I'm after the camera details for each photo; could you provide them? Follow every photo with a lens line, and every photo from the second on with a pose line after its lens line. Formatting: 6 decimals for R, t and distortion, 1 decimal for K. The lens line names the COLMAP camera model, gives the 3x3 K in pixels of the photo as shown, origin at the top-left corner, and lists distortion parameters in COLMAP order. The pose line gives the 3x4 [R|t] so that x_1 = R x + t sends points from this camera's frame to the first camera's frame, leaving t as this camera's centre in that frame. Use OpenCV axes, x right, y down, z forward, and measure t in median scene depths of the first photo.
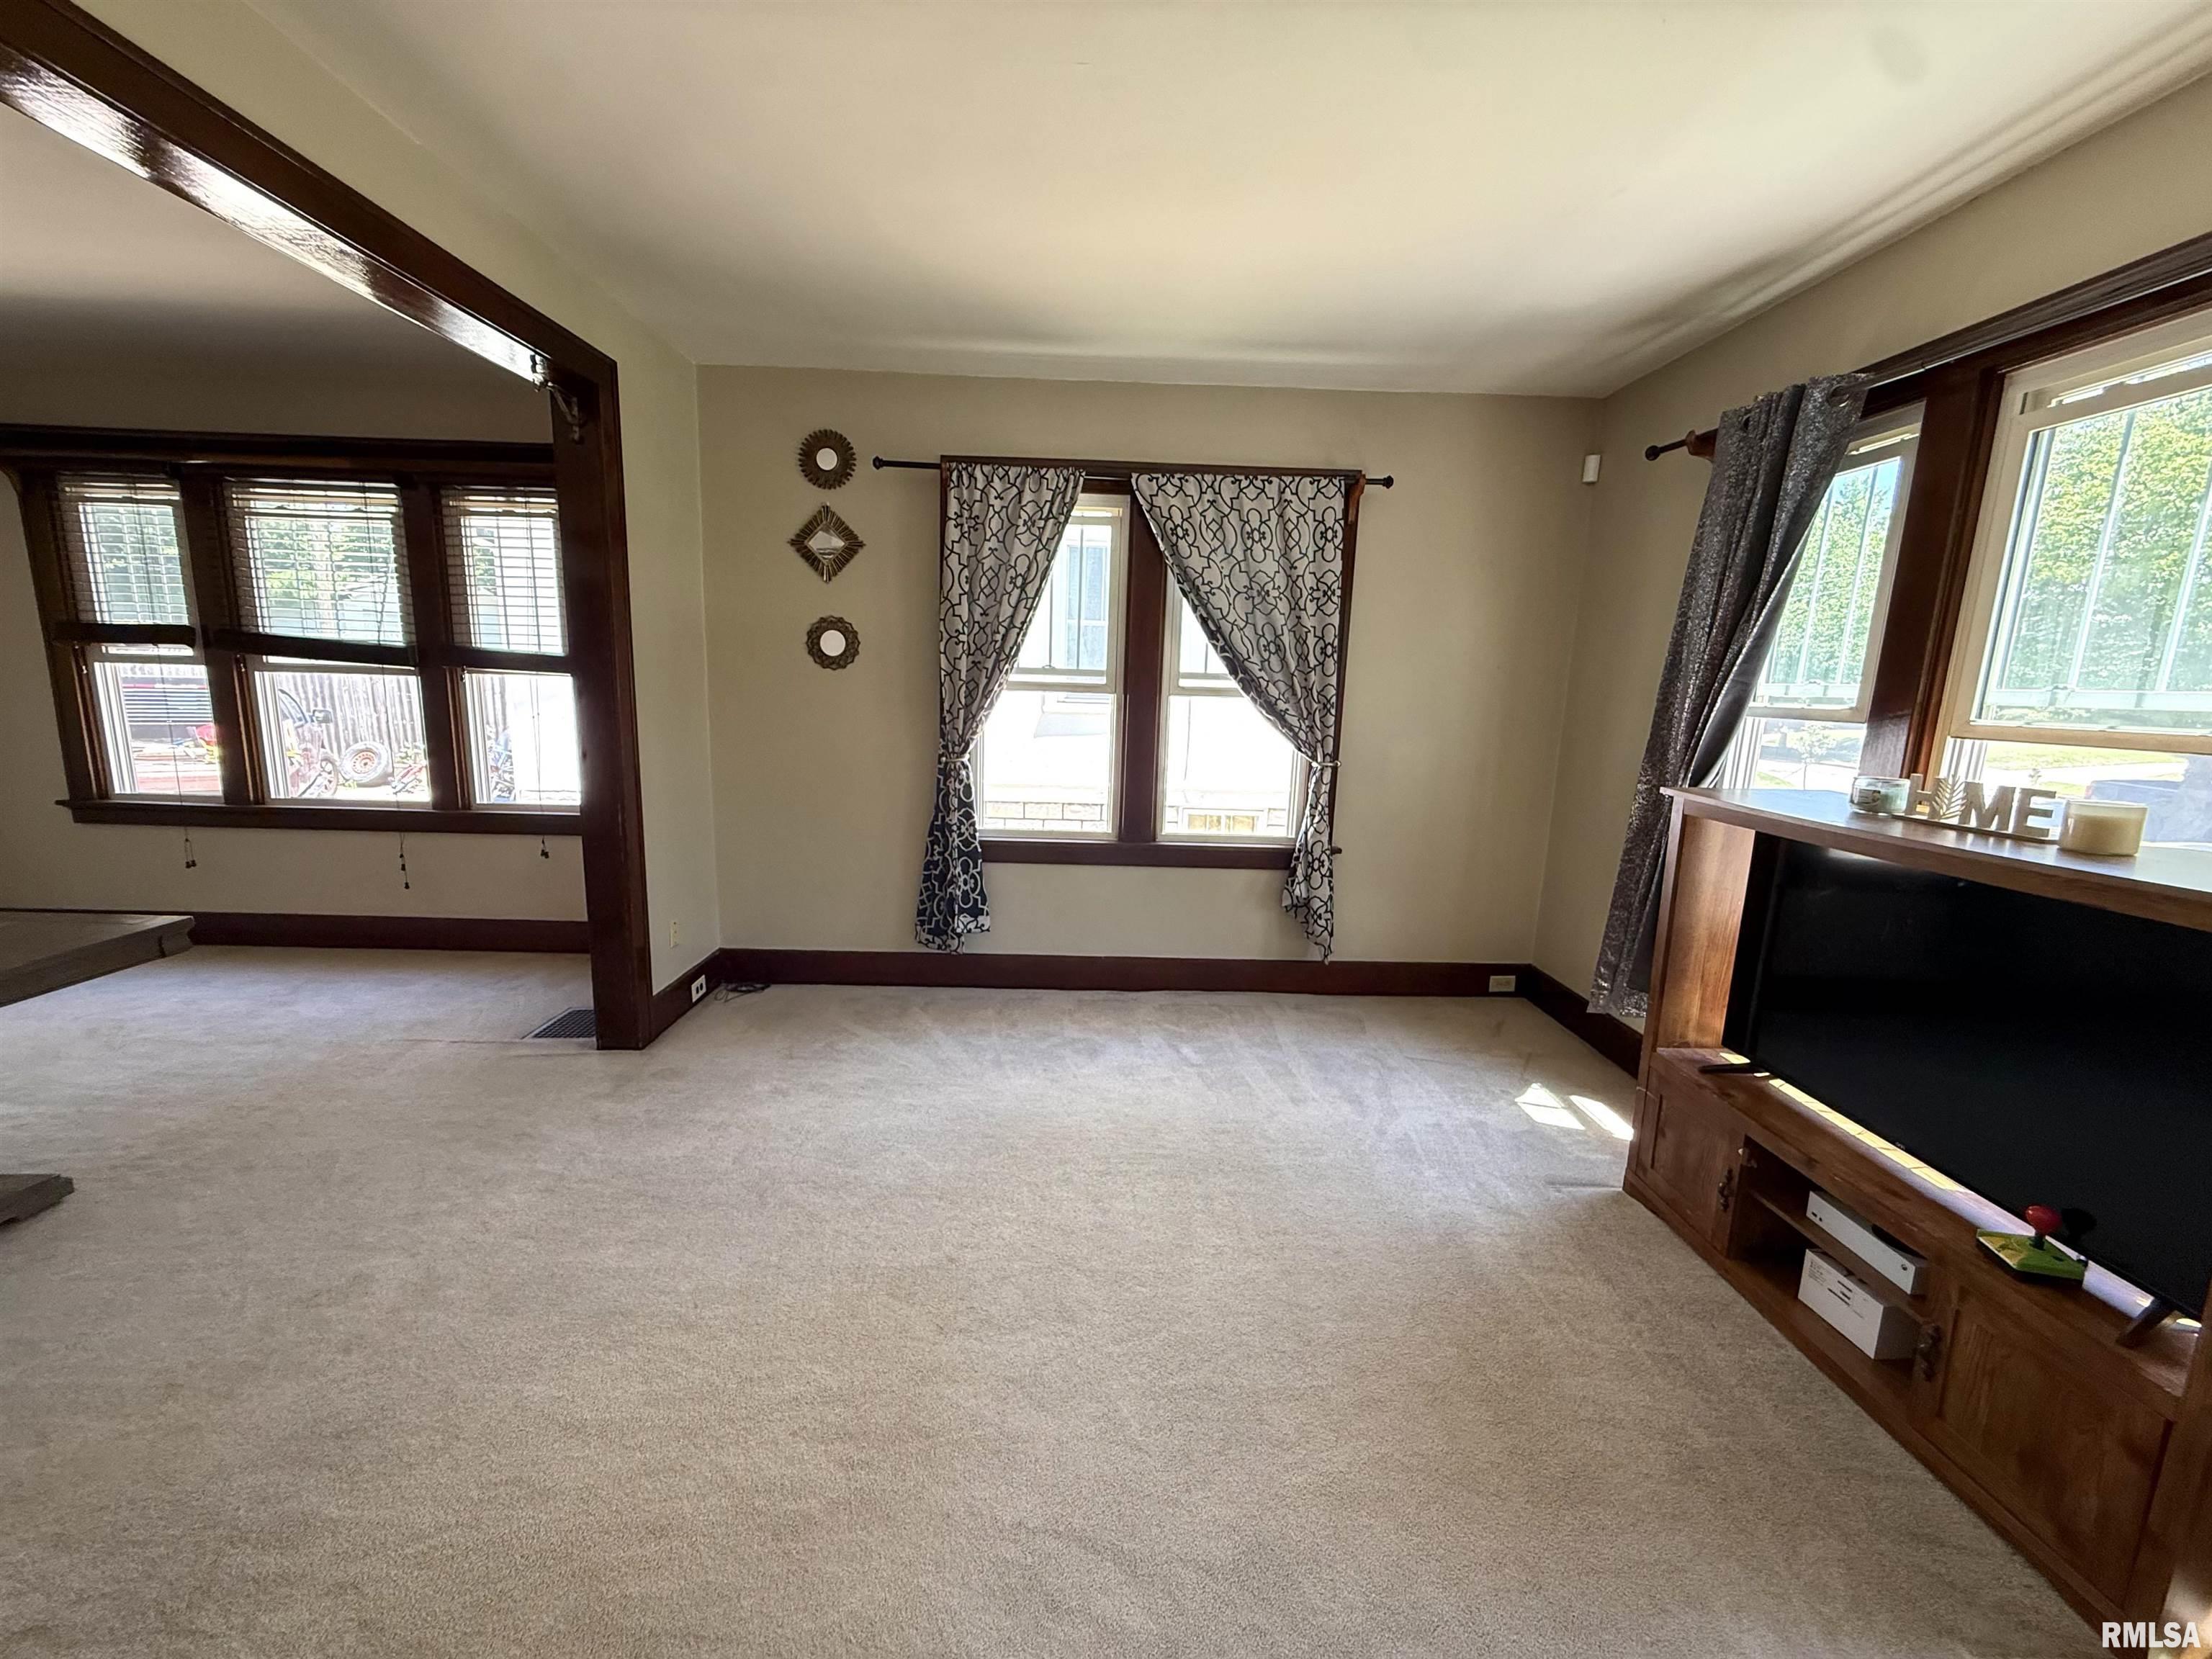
lens RADIAL K [[881.7, 0, 1101.1], [0, 881.7, 832.2], [0, 0, 1]] dist [-0.000056, 0.000186]
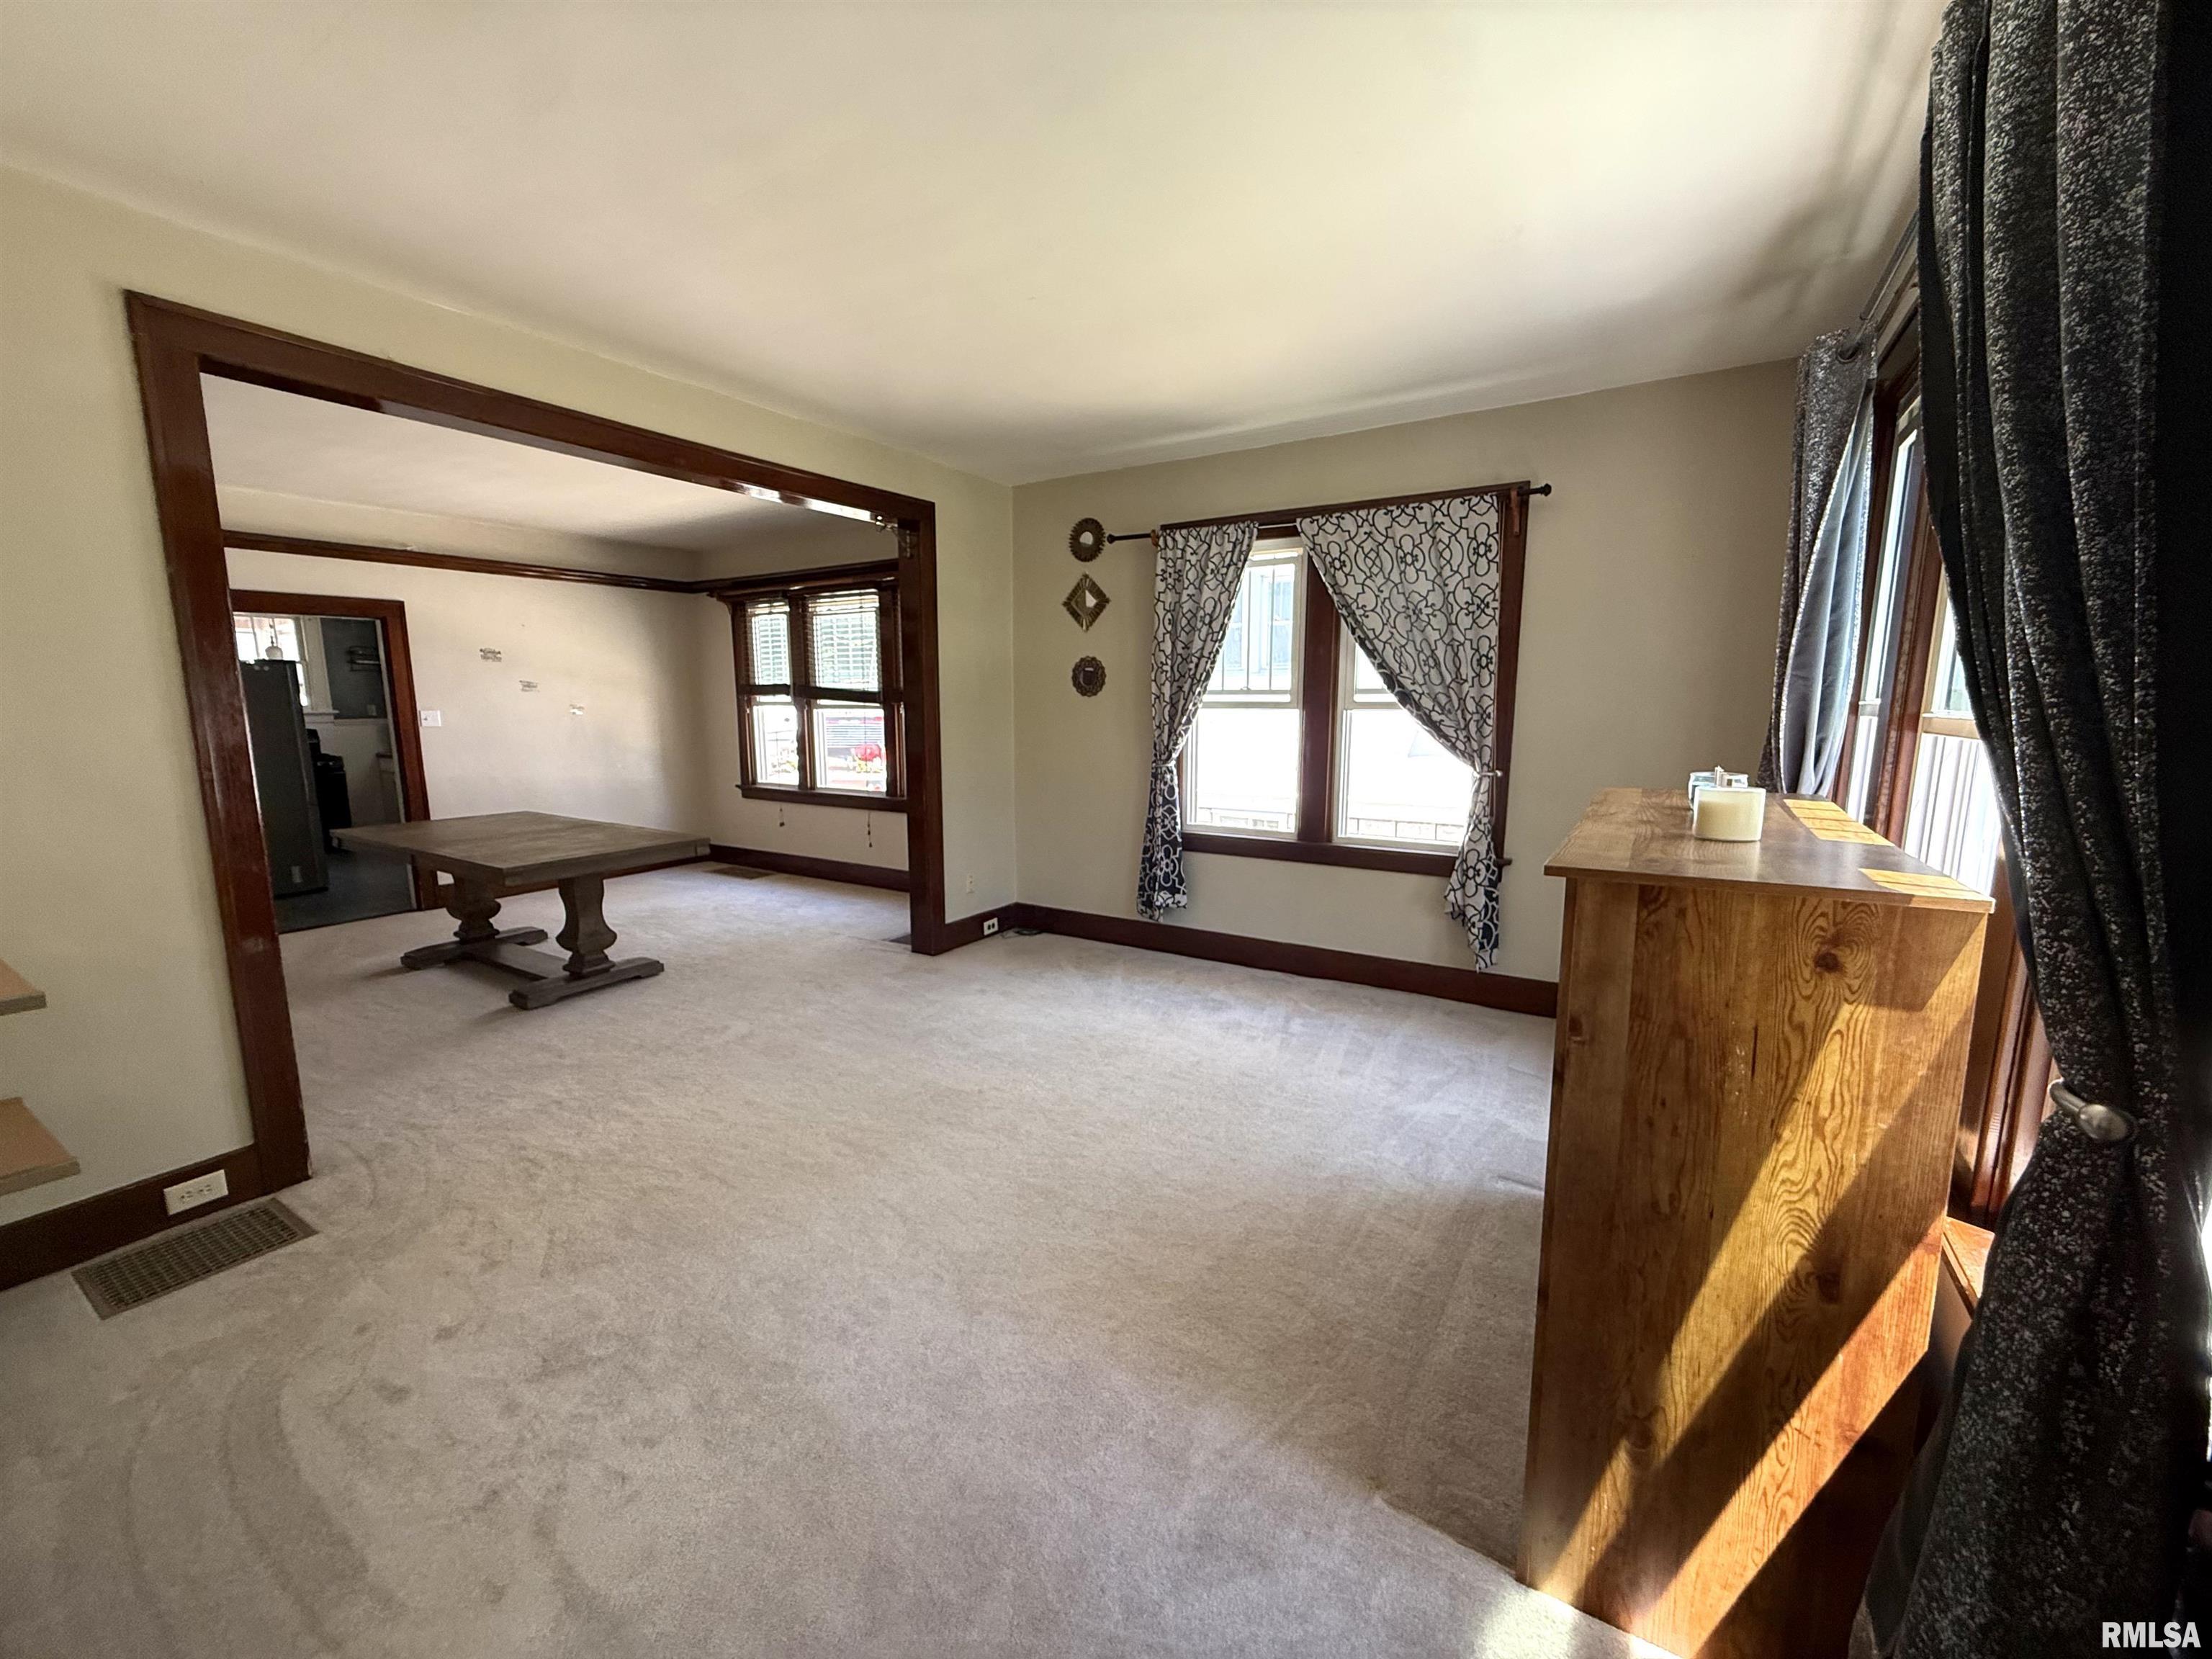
lens RADIAL K [[881.7, 0, 1101.1], [0, 881.7, 832.2], [0, 0, 1]] dist [-0.000056, 0.000186]
pose [[0.833677, 0.051610, -0.549836, 0.452399], [-0.068017, 0.997639, -0.009487, 0.029168], [0.548048, 0.045307, 0.835219, -0.081505]]
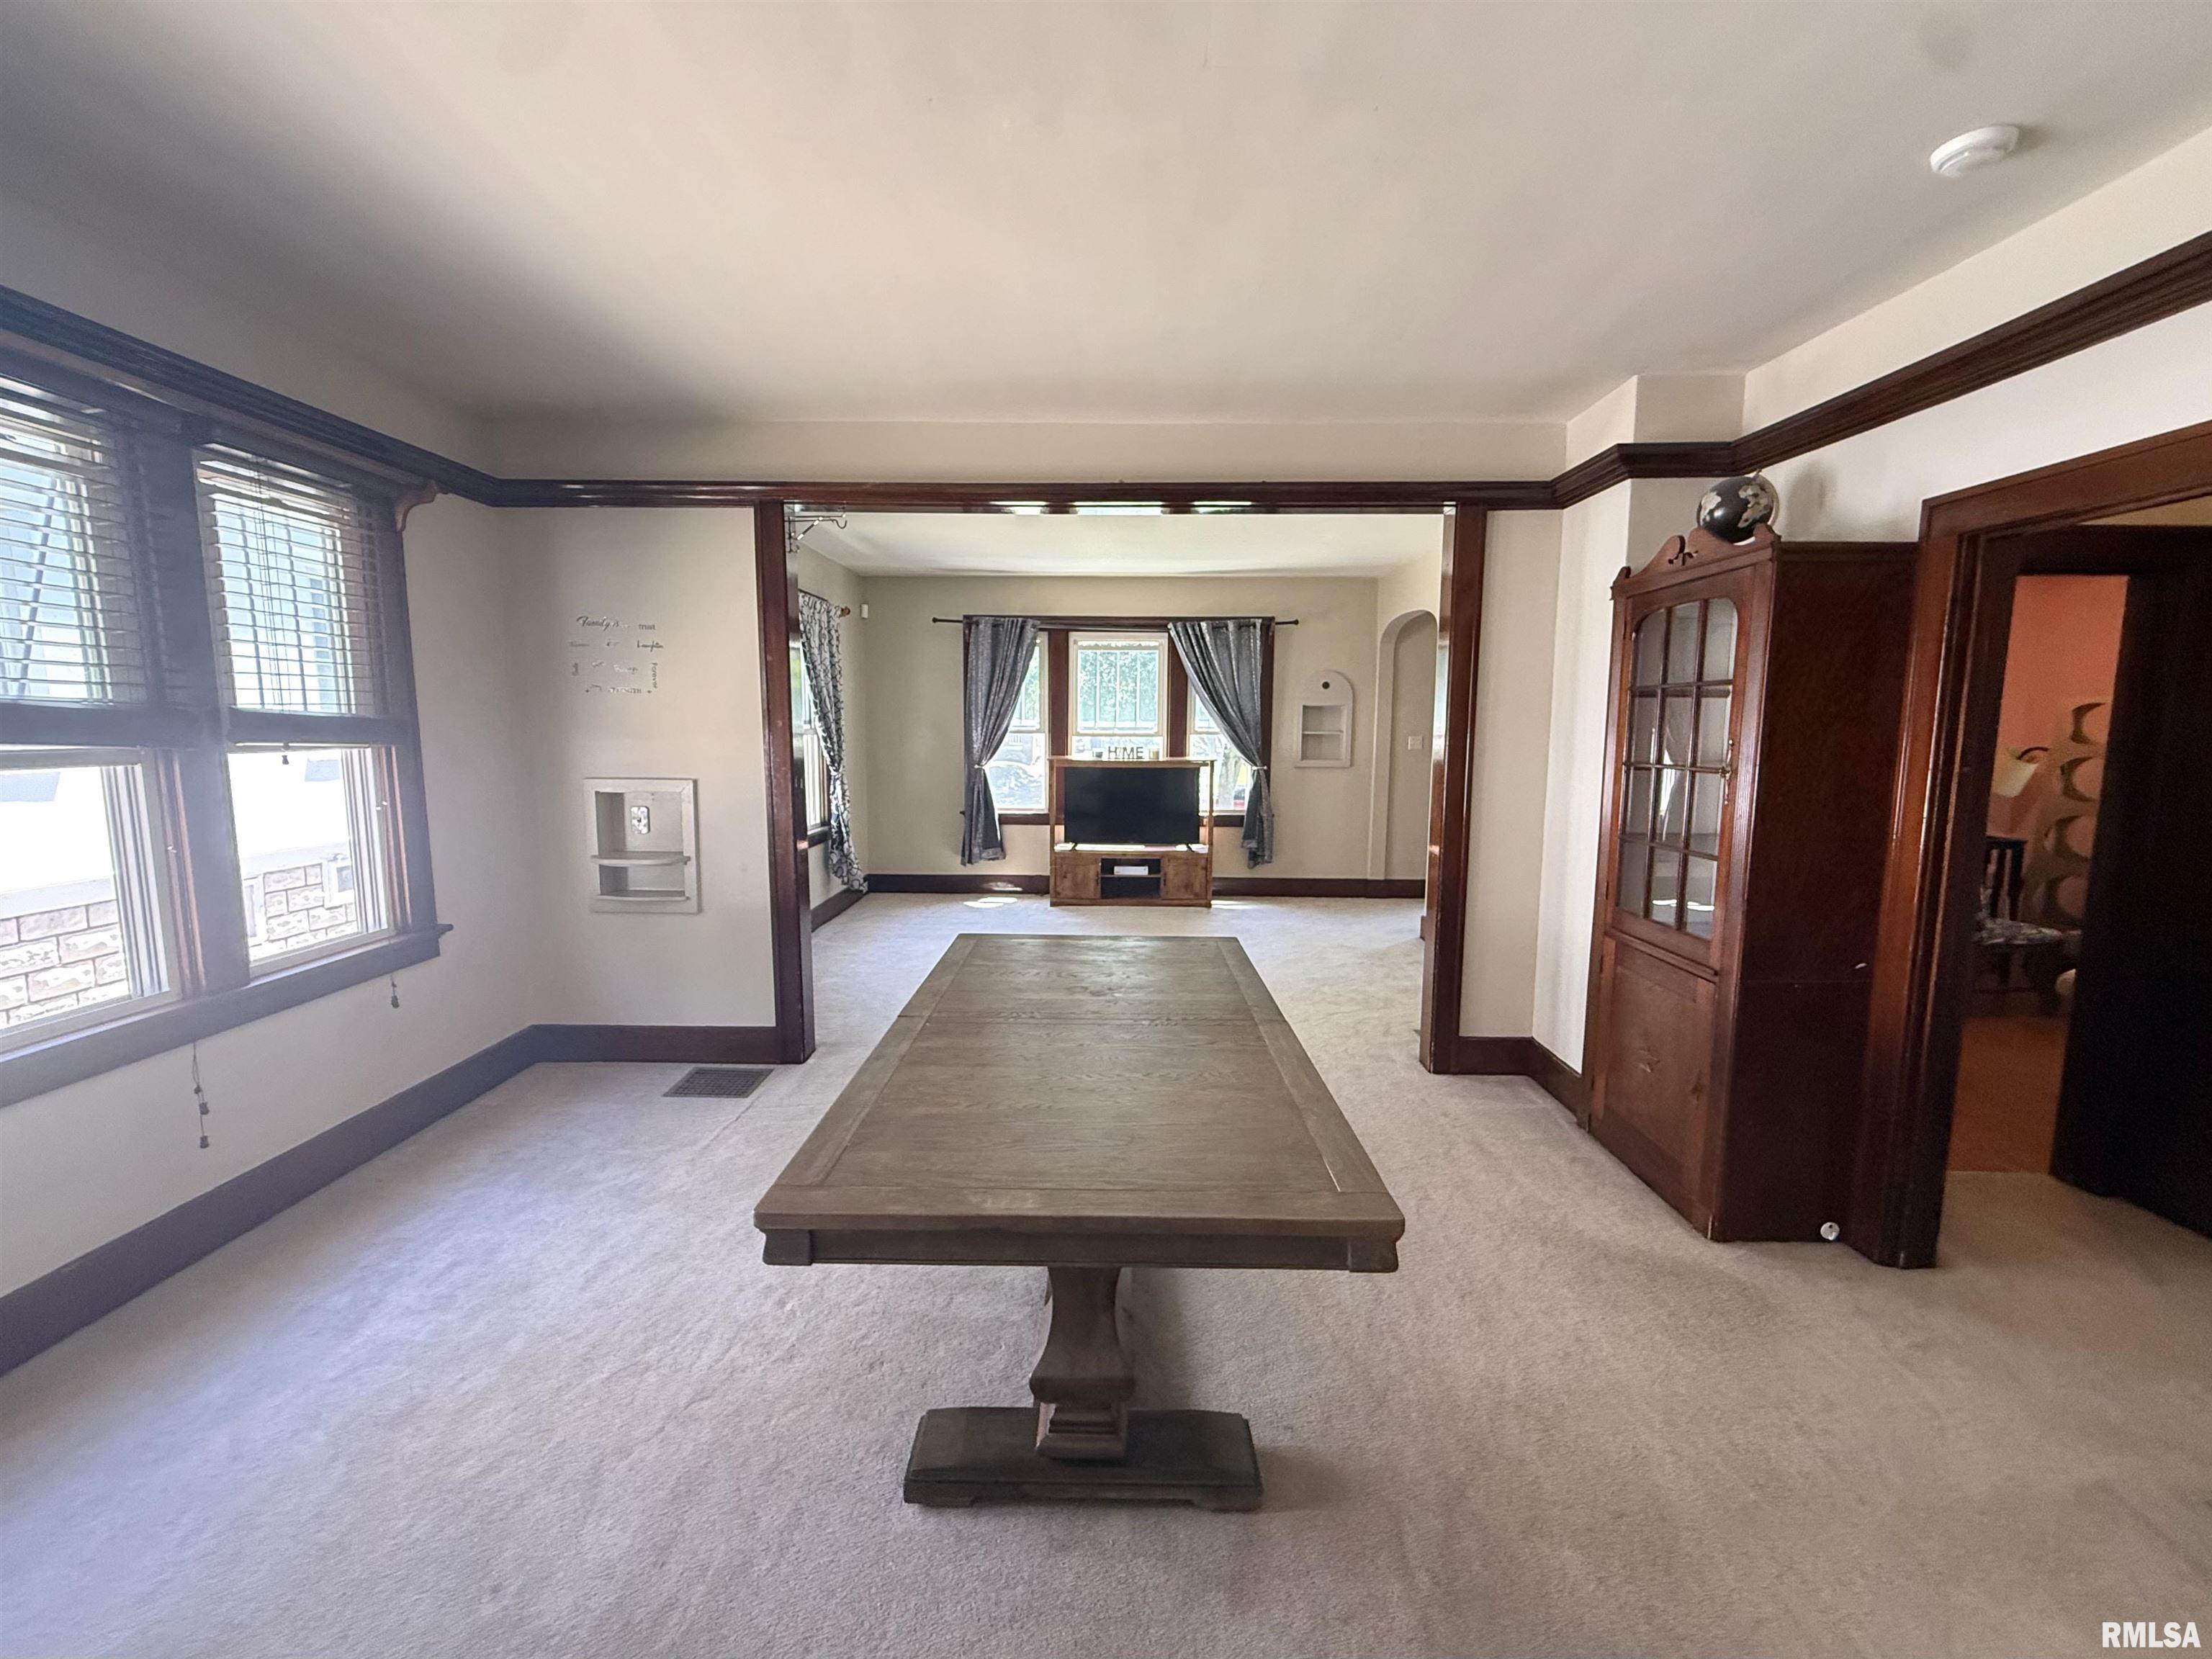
lens RADIAL K [[917.4, 0, 1105.4], [0, 917.4, 833.9], [0, 0, 1]] dist [0.000800, 0.000097]
pose [[0.030012, -0.150550, 0.988147, -1.480061], [0.165777, 0.975650, 0.143611, -0.131073], [-0.985706, 0.159502, 0.054239, 0.435199]]
